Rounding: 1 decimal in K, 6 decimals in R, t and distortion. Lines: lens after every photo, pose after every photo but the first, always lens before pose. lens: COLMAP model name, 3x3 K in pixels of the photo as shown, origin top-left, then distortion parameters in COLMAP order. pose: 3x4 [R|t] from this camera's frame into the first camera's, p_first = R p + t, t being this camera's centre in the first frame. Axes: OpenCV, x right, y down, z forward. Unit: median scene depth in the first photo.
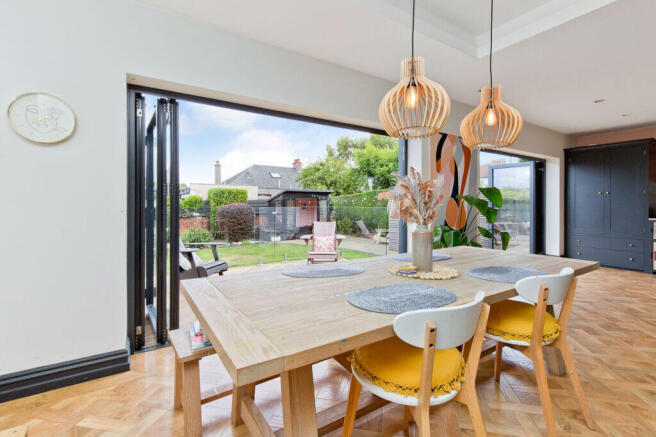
lens RADIAL K [[300.8, 0, 341.6], [0, 300.8, 207.4], [0, 0, 1]] dist [-0.000446, -0.001016]
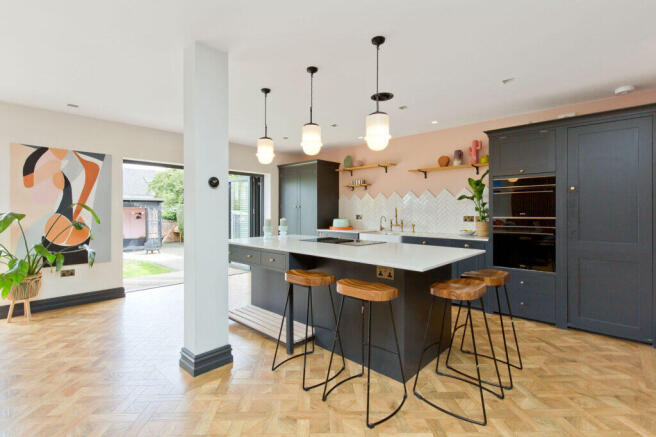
lens RADIAL K [[300.8, 0, 320.9], [0, 300.8, 216.6], [0, 0, 1]] dist [-0.000446, -0.001016]
pose [[0.980927, -0.002631, 0.194357, 1.004577], [0.001179, 0.999971, 0.007585, -0.026298], [-0.194372, -0.007212, 0.980901, -0.129620]]
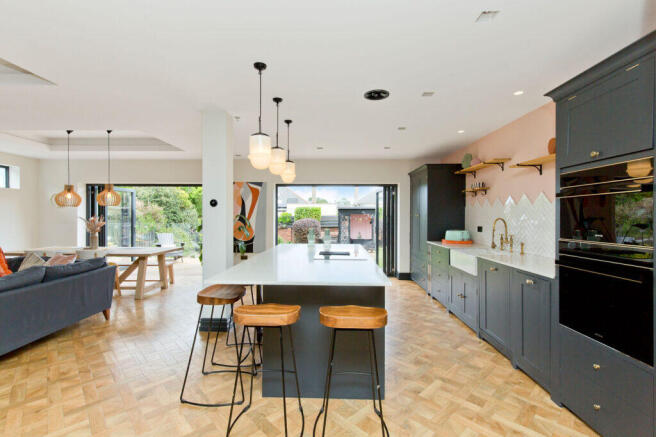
lens RADIAL K [[300.8, 0, 328.9], [0, 300.8, 218.2], [0, 0, 1]] dist [-0.000446, -0.001016]
pose [[0.803834, 0.005548, -0.594828, 1.682693], [-0.008610, 0.999960, -0.002307, -0.047412], [0.594791, 0.006976, 0.803850, -0.001978]]
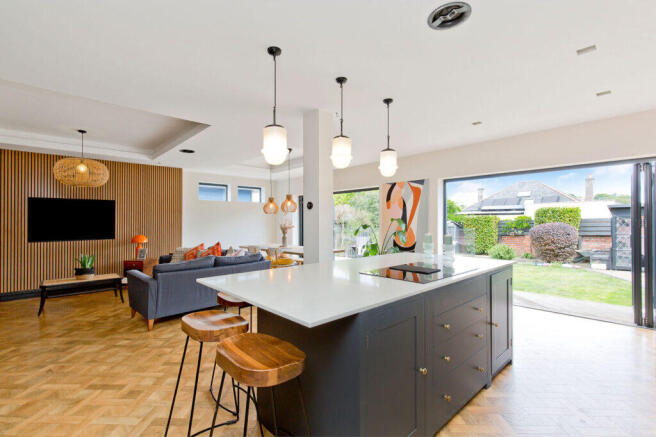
lens RADIAL K [[300.8, 0, 312.8], [0, 300.8, 217.1], [0, 0, 1]] dist [-0.000446, -0.001016]
pose [[0.106259, -0.017860, -0.994178, 1.758413], [-0.004319, 0.999821, -0.018423, -0.040601], [0.994329, 0.006252, 0.106163, 0.413215]]
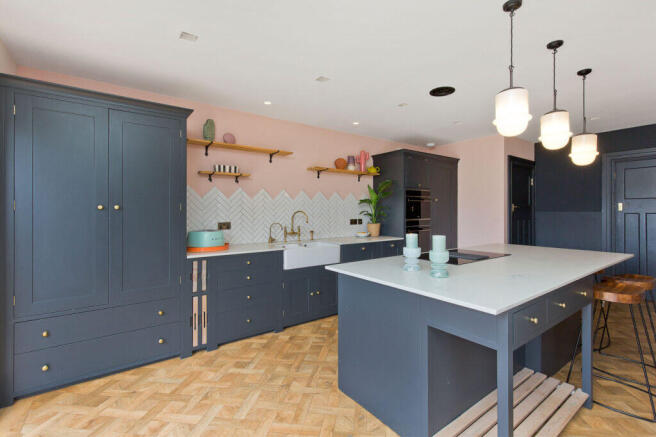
lens RADIAL K [[300.8, 0, 342.0], [0, 300.8, 207.7], [0, 0, 1]] dist [-0.000446, -0.001016]
pose [[-0.017803, 0.006236, 0.999822, 0.576379], [0.011531, 0.999915, -0.006032, -0.057427], [-0.999775, 0.011421, -0.017873, 0.920941]]
